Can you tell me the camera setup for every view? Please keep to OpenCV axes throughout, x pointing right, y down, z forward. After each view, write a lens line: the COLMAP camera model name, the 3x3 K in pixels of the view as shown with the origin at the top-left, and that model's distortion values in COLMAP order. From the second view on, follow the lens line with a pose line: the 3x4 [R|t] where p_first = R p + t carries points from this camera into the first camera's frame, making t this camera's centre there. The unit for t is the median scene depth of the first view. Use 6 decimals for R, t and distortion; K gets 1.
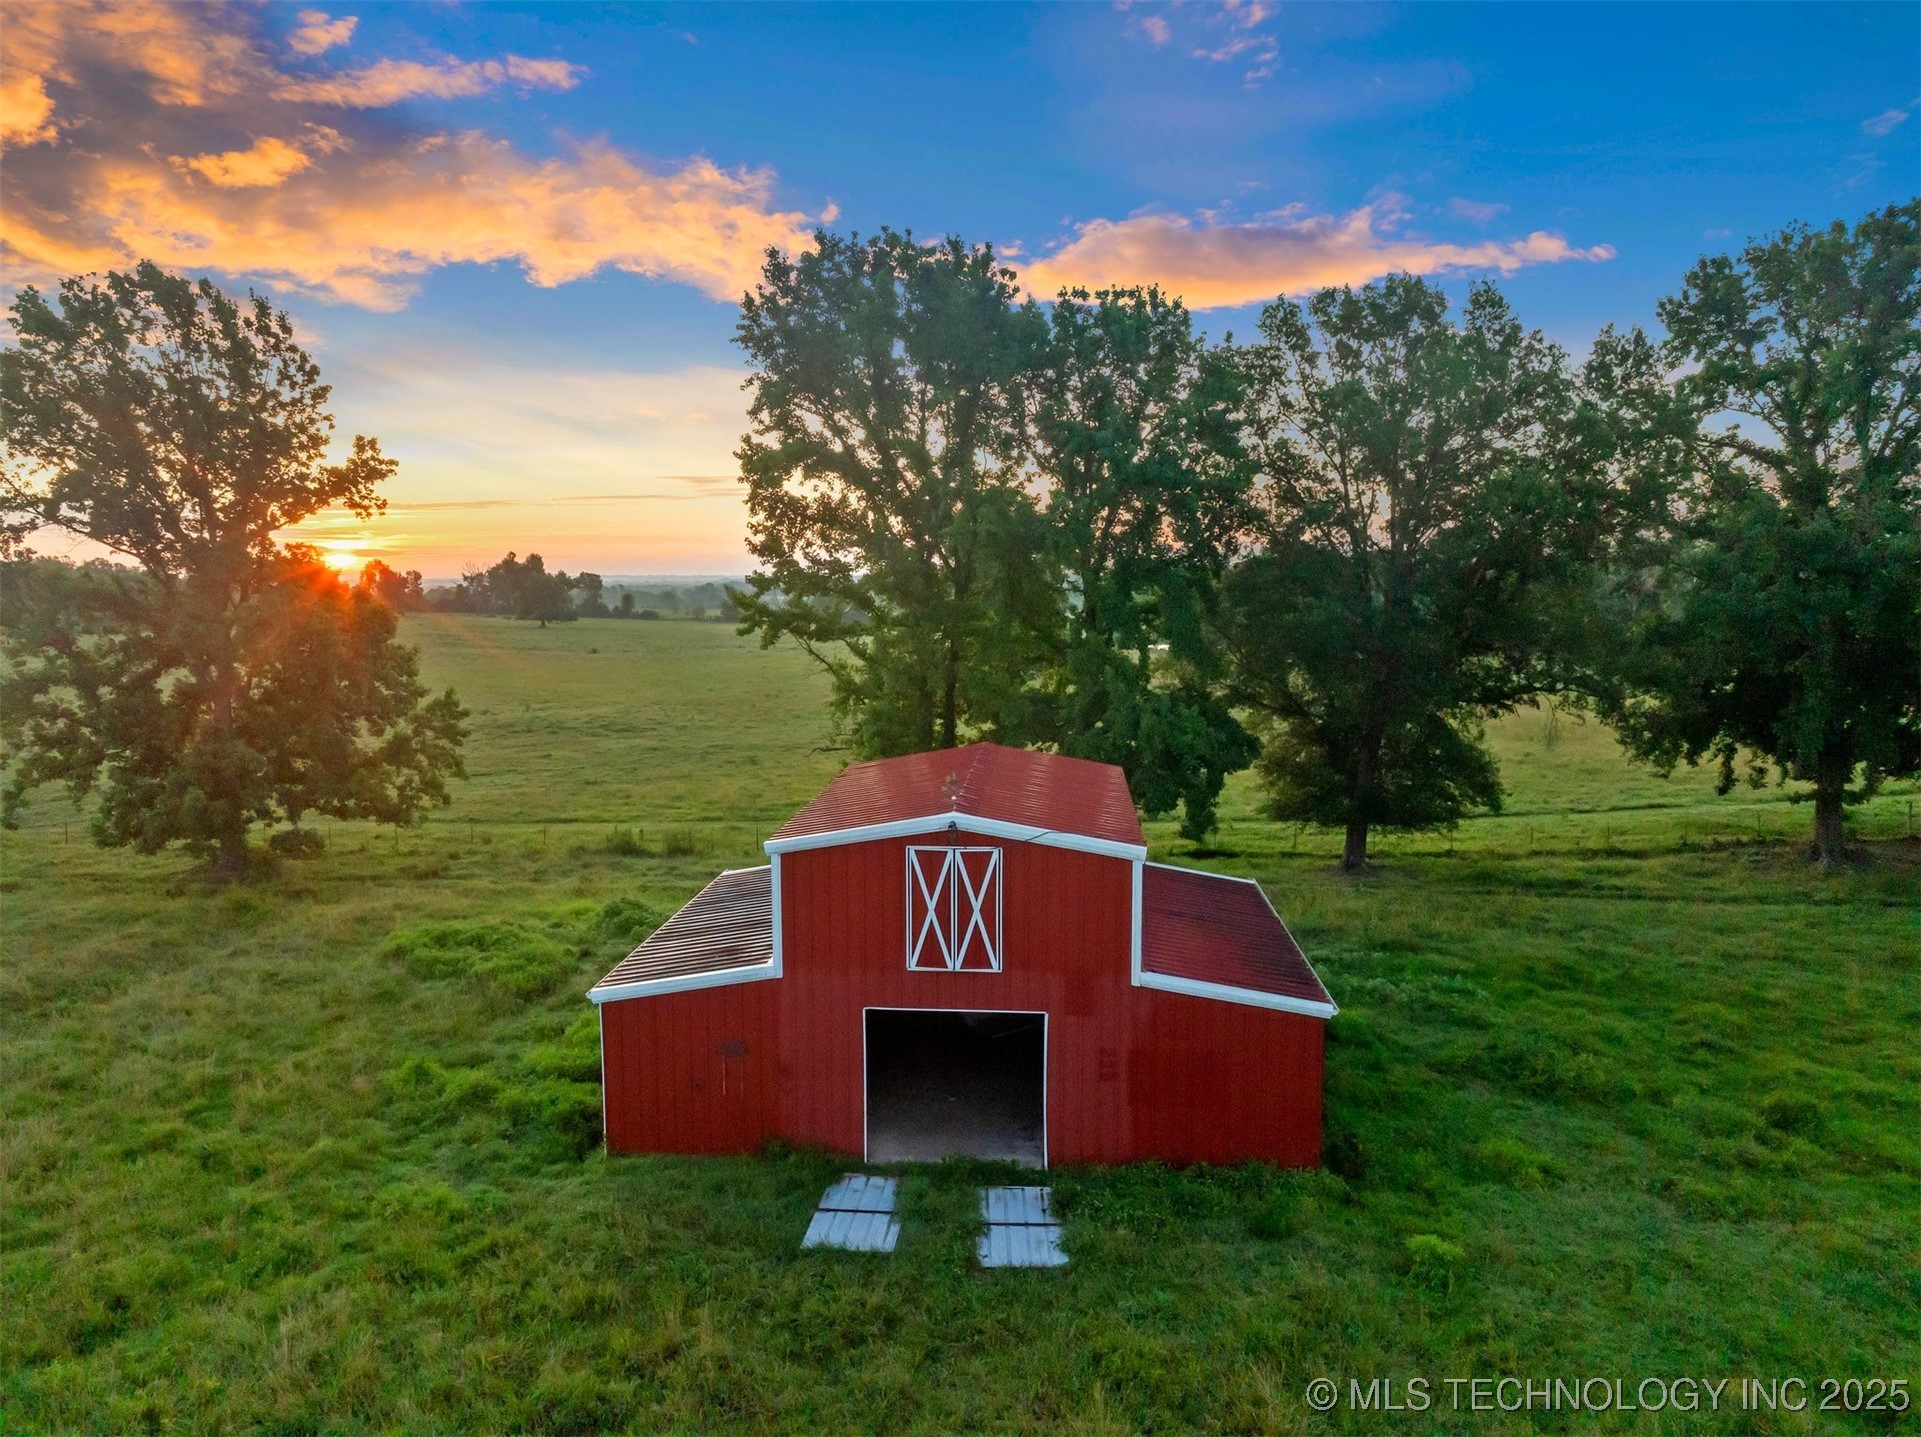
lens RADIAL K [[1353.0, 0, 946.1], [0, 1353.0, 718.8], [0, 0, 1]] dist [-0.037790, 0.005273]
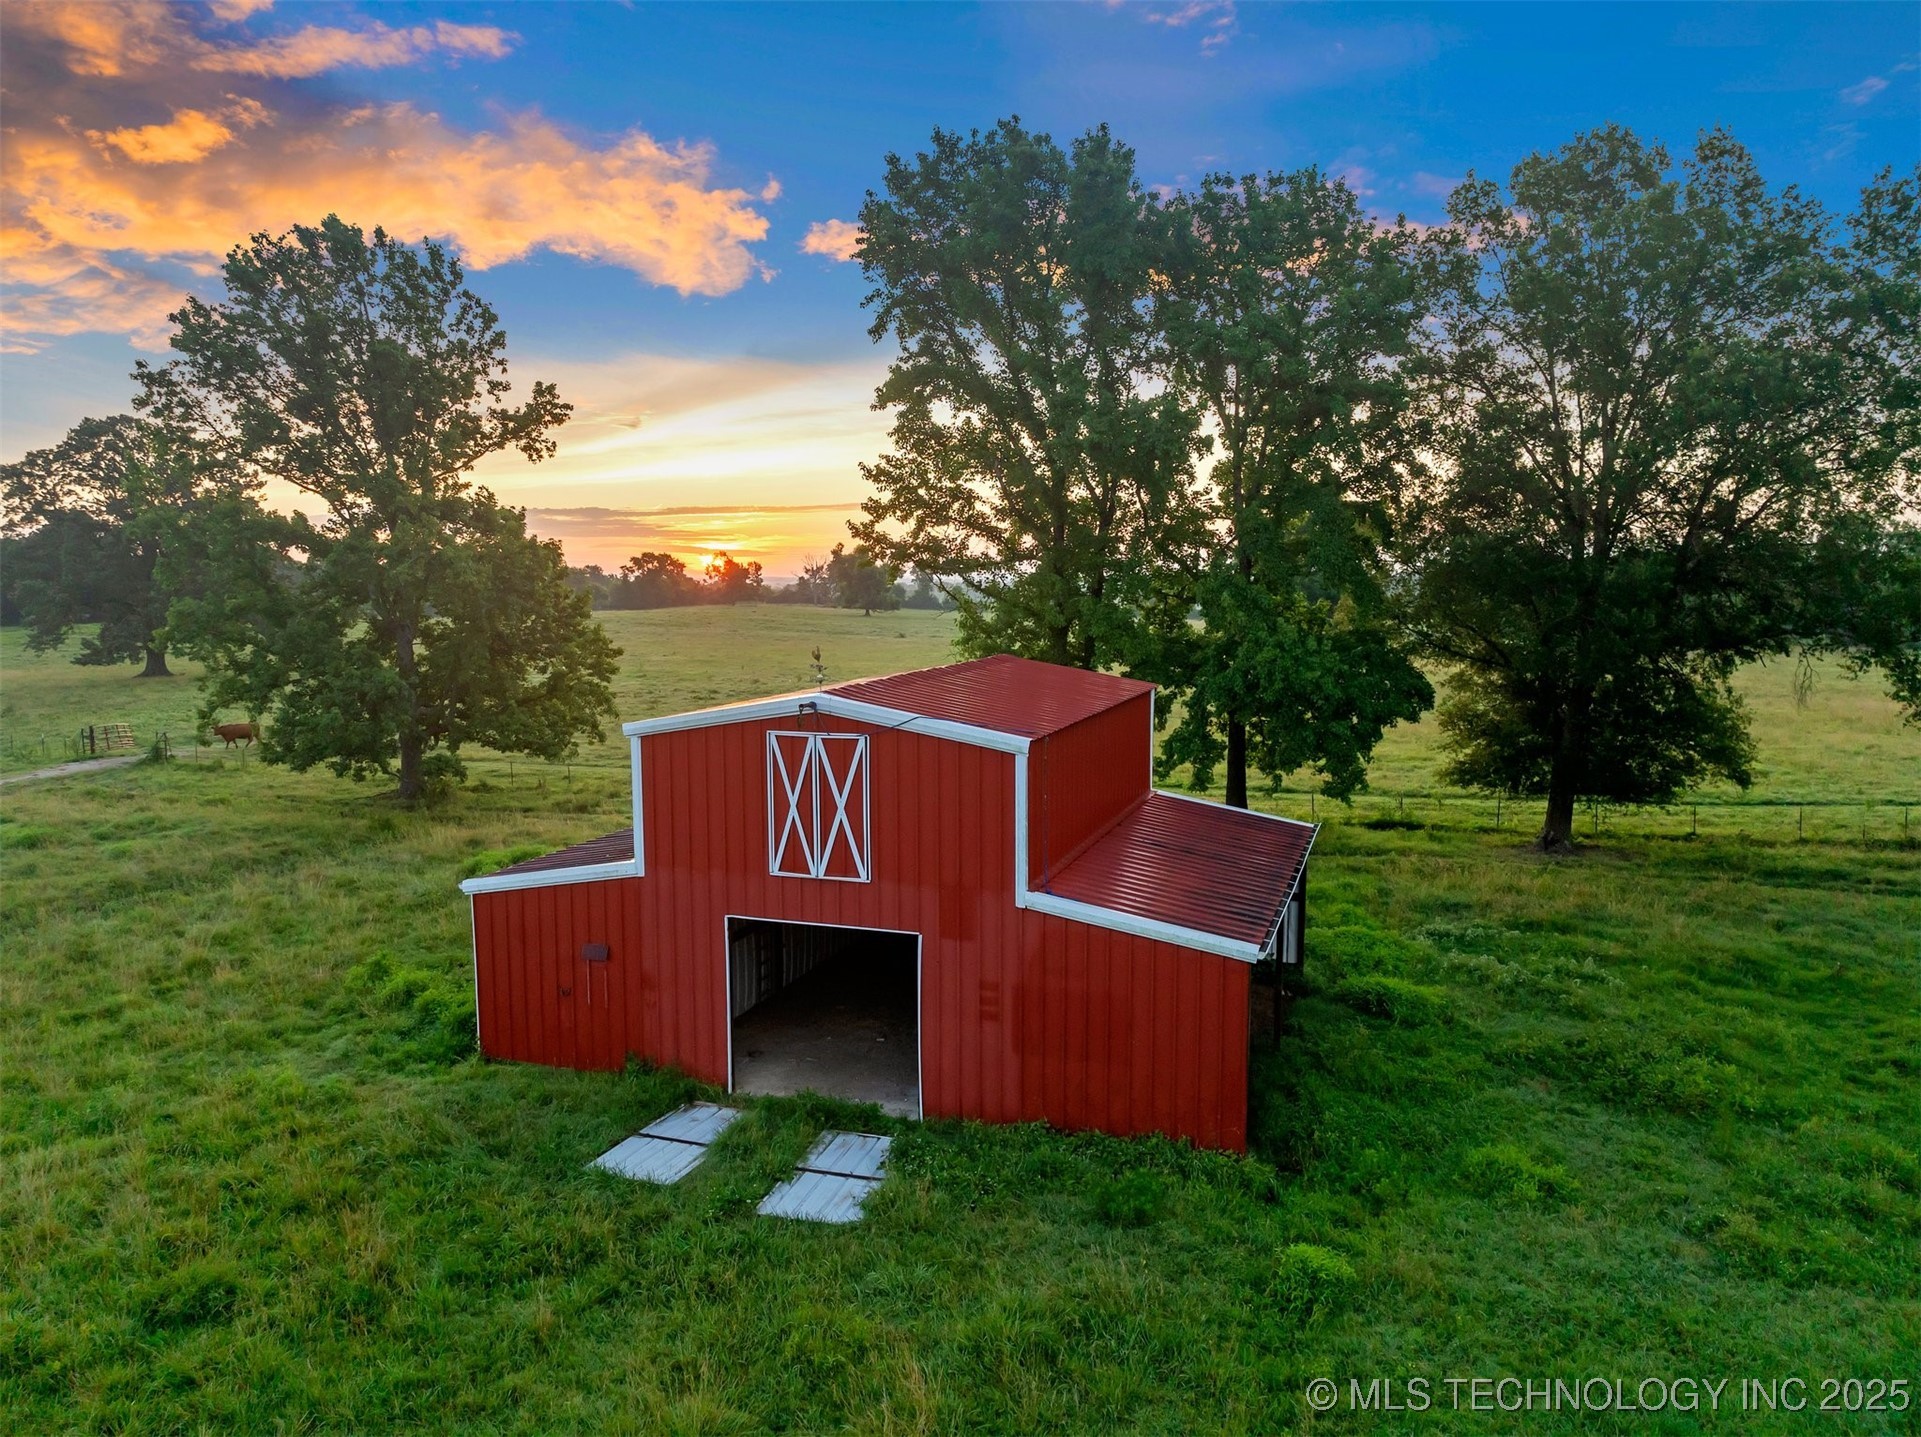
lens RADIAL K [[1353.0, 0, 946.1], [0, 1353.0, 718.8], [0, 0, 1]] dist [-0.037790, 0.005273]
pose [[0.967656, 0.026224, -0.250906, 0.238605], [-0.026096, 0.999652, 0.003838, 0.063736], [0.250919, 0.002834, 0.968004, 0.149534]]
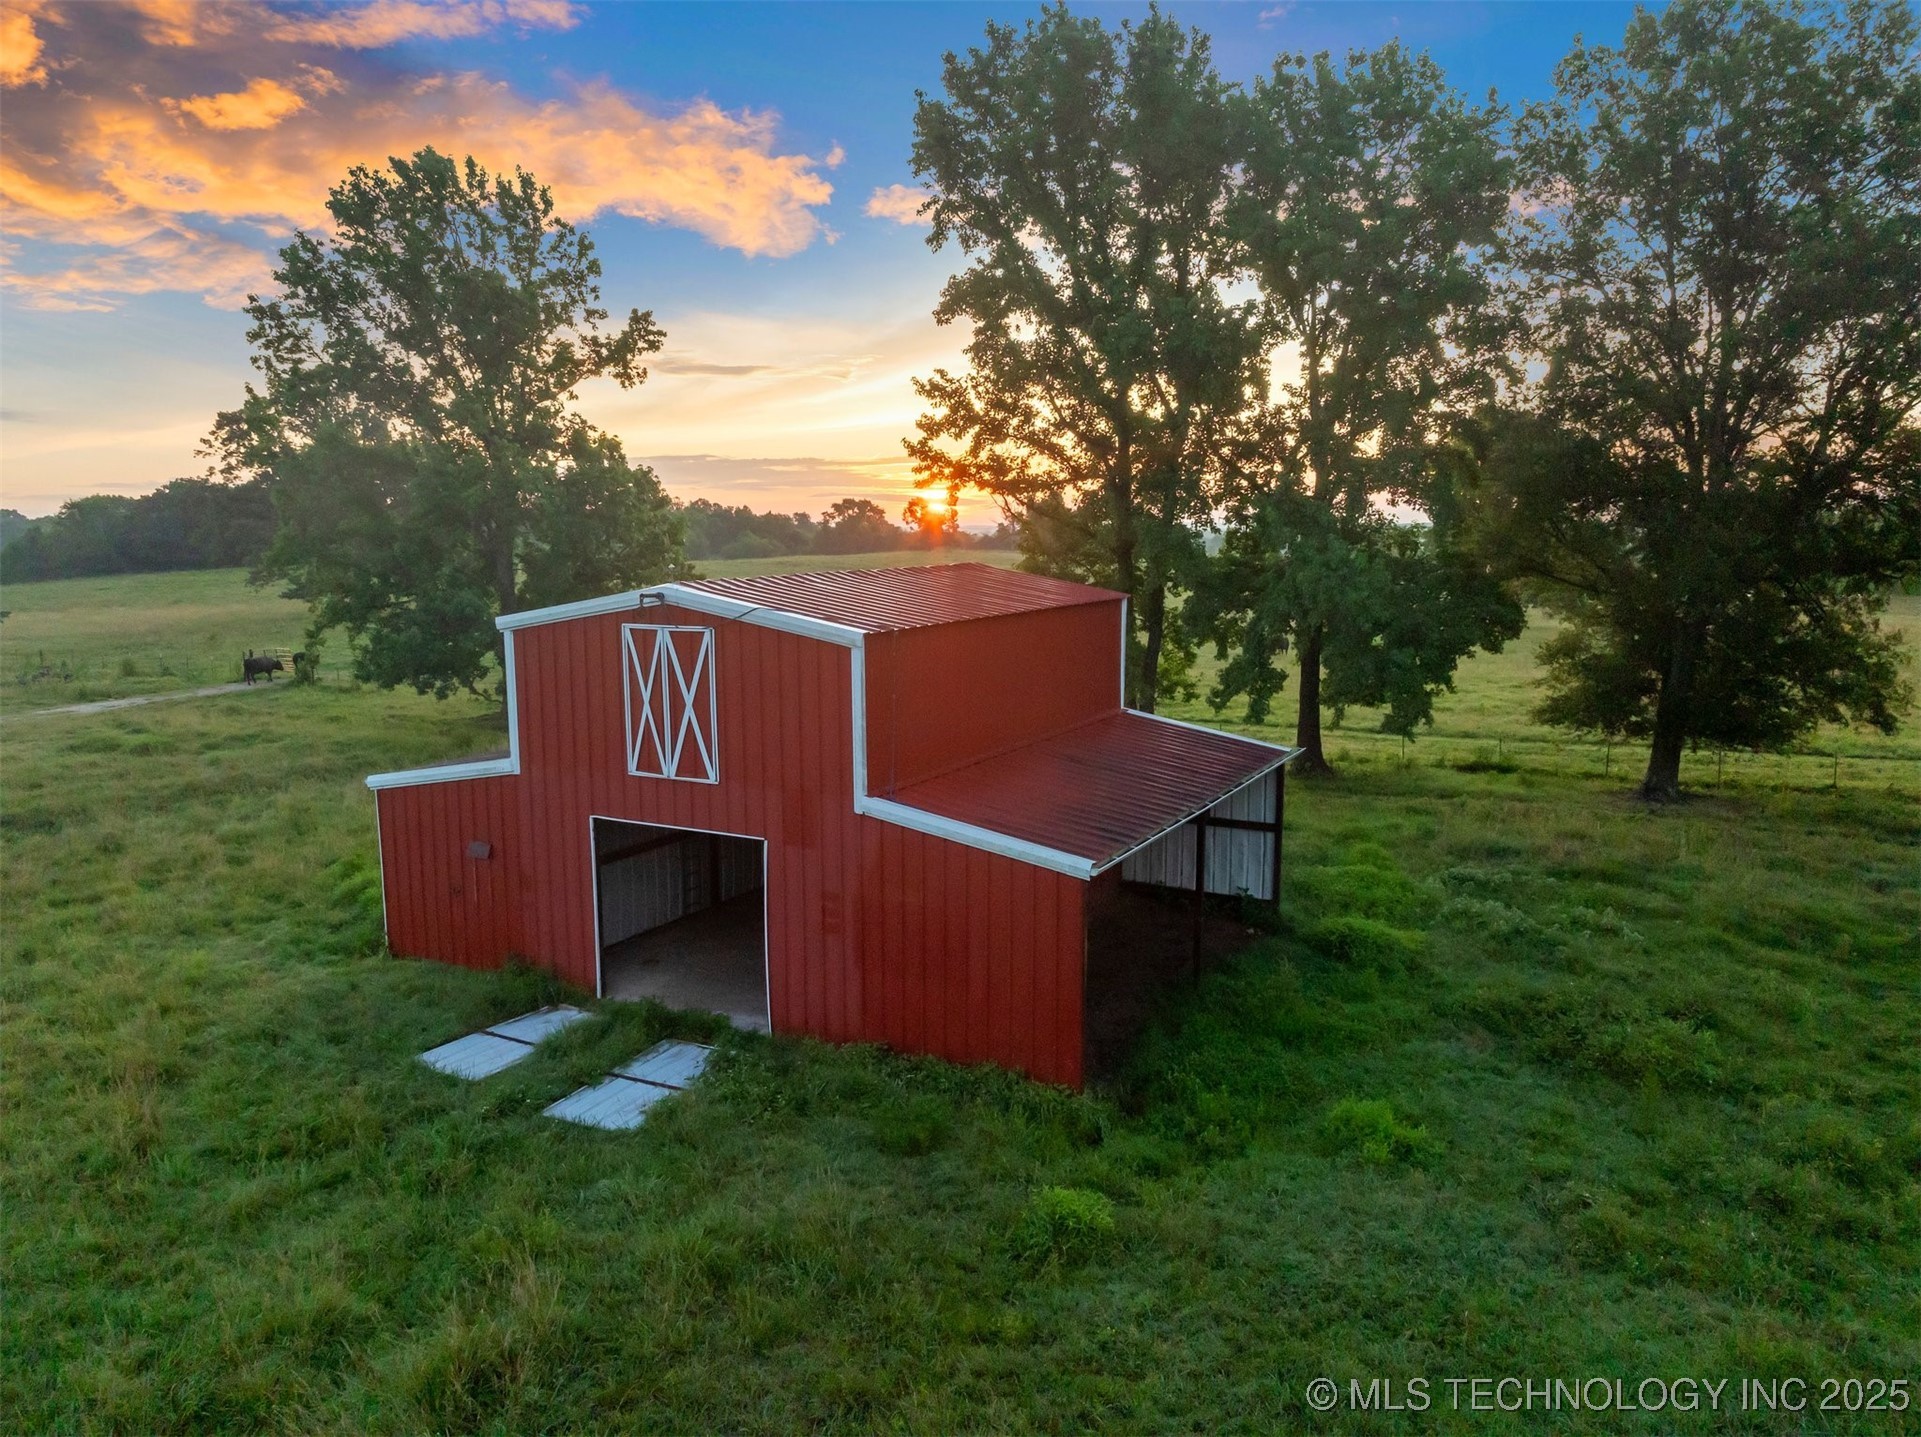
lens RADIAL K [[1353.0, 0, 946.1], [0, 1353.0, 718.8], [0, 0, 1]] dist [-0.037790, 0.005273]
pose [[0.916565, 0.056030, -0.395940, 0.387009], [-0.041038, 0.998087, 0.046240, 0.084329], [0.397773, -0.026133, 0.917111, 0.250484]]
